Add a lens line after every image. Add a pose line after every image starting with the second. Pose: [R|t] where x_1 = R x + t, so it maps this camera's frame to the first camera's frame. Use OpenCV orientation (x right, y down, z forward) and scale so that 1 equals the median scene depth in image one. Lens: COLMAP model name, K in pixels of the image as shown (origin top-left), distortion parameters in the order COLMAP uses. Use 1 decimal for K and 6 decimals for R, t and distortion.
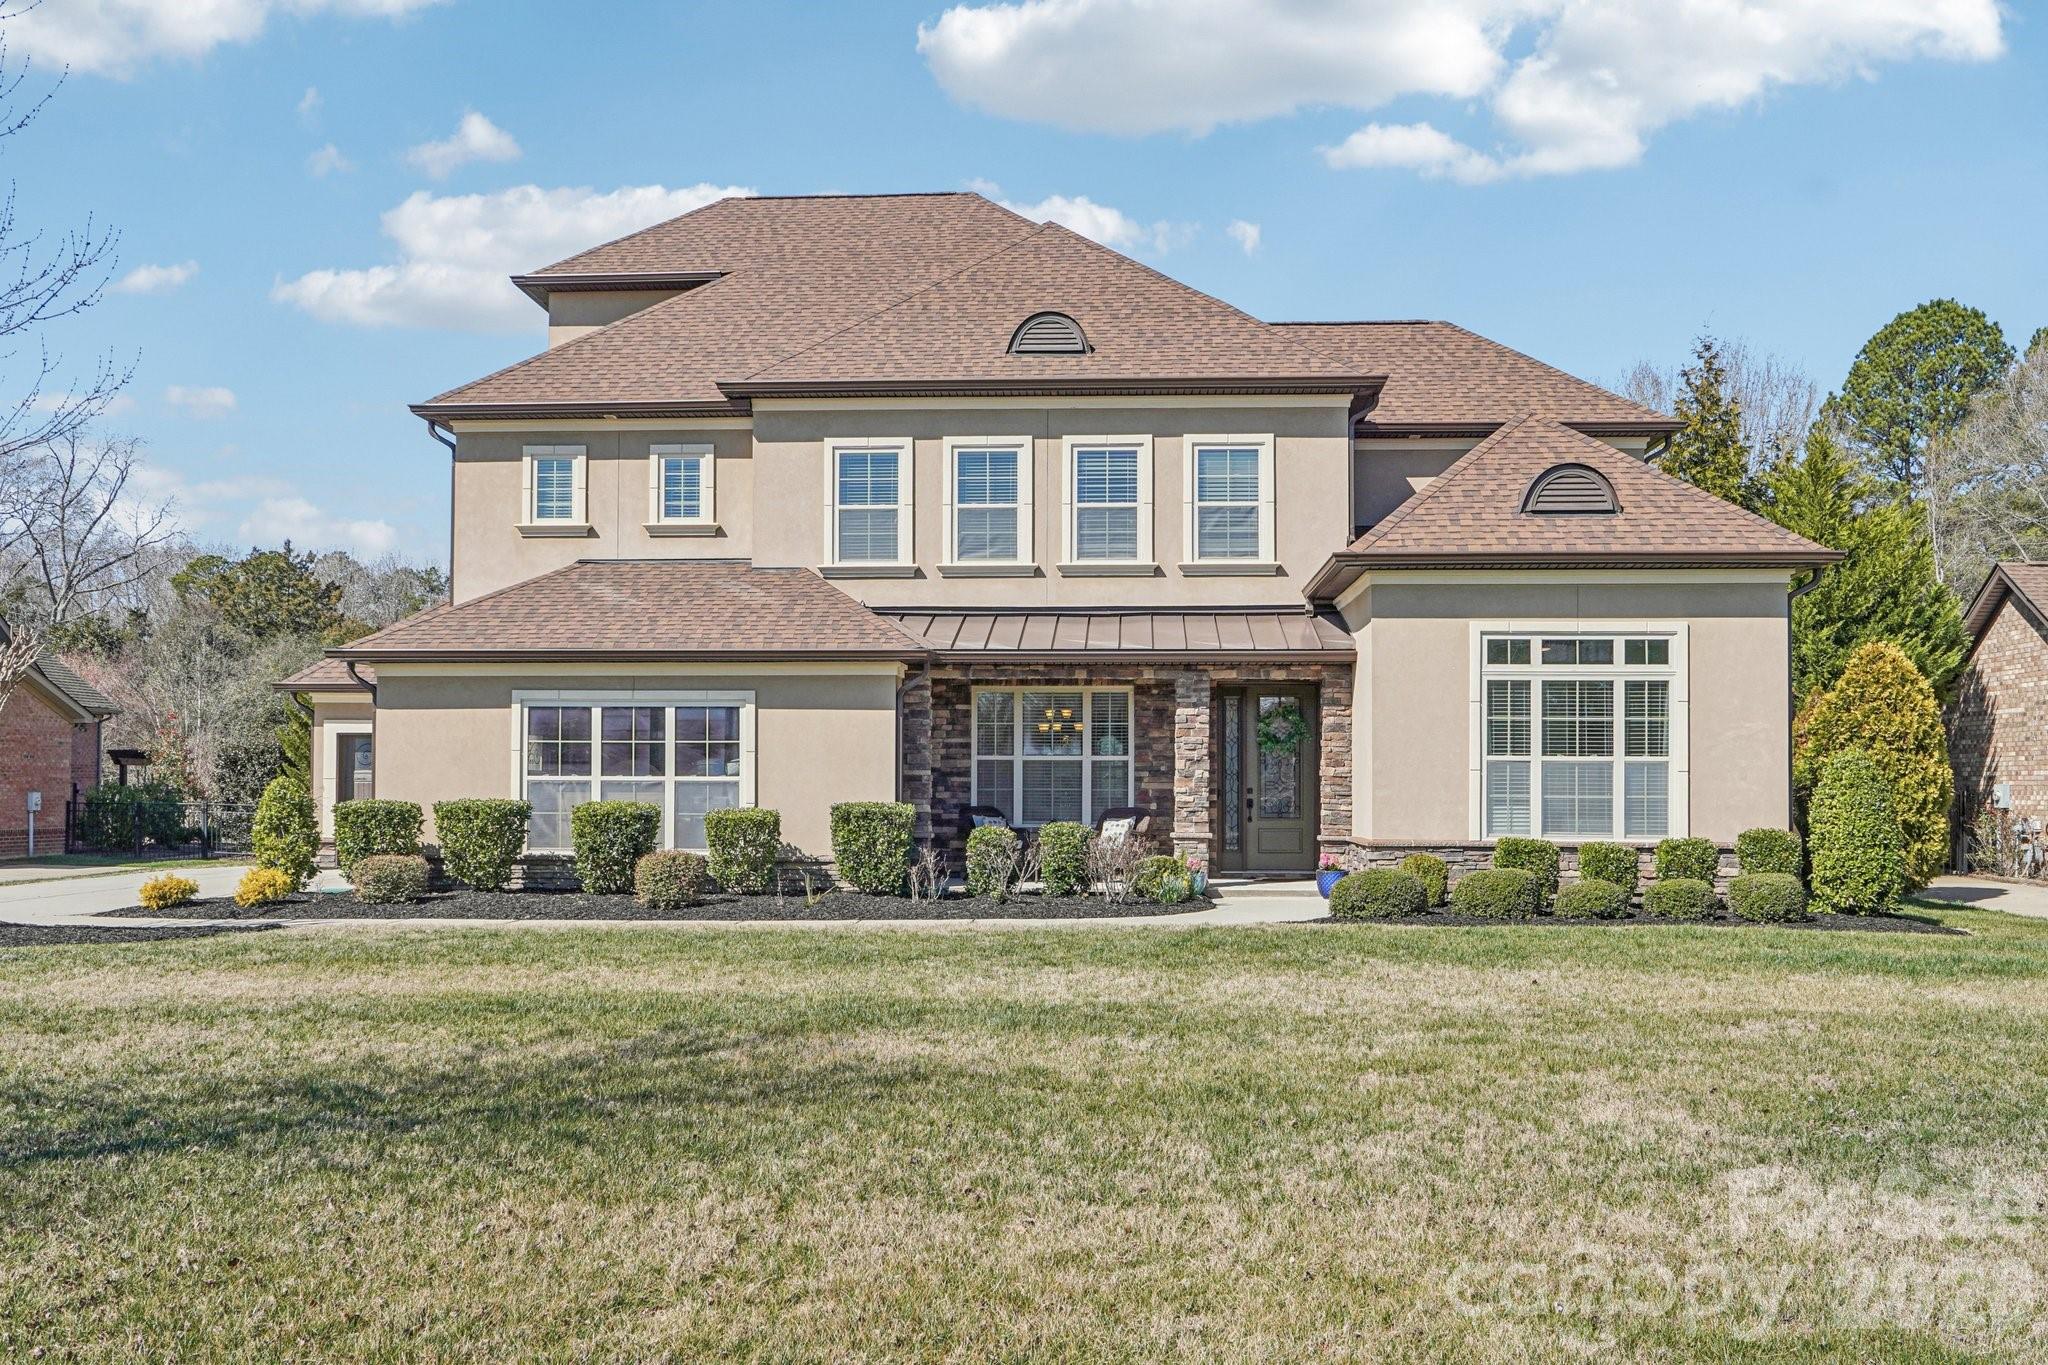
lens RADIAL K [[1779.7, 0, 1024.1], [0, 1779.7, 687.4], [0, 0, 1]] dist [-0.000700, -0.000007]
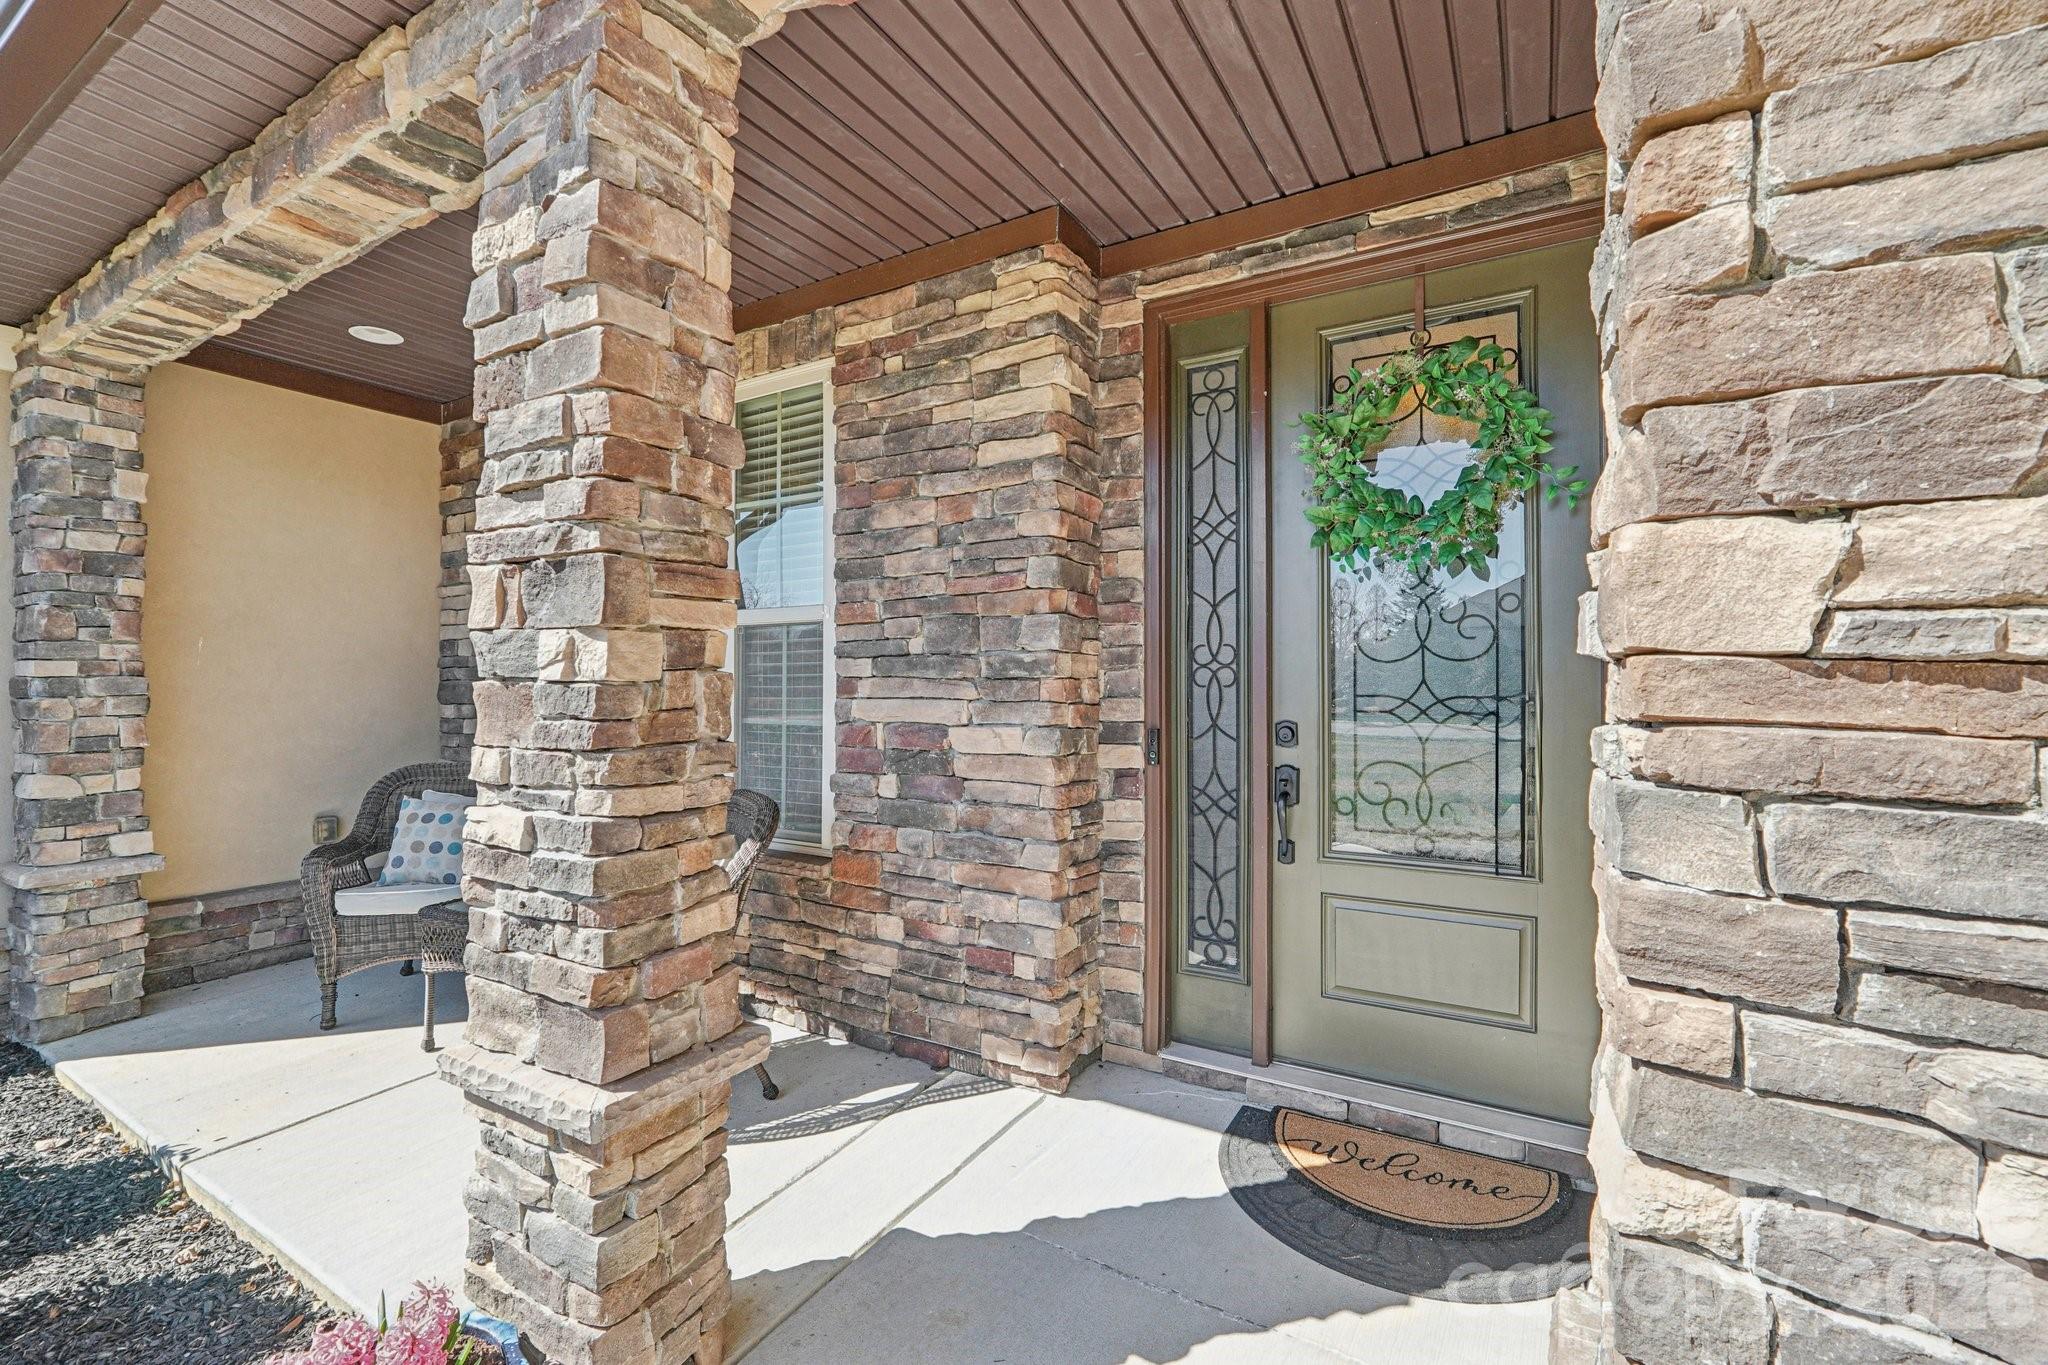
lens RADIAL K [[872.6, 0, 1024.5], [0, 872.6, 674.8], [0, 0, 1]] dist [0.000351, 0.000006]
pose [[0.892360, -0.007448, -0.451262, 0.150709], [0.027032, 0.998951, 0.036966, 0.045342], [0.450514, -0.045185, 0.891625, 0.888606]]
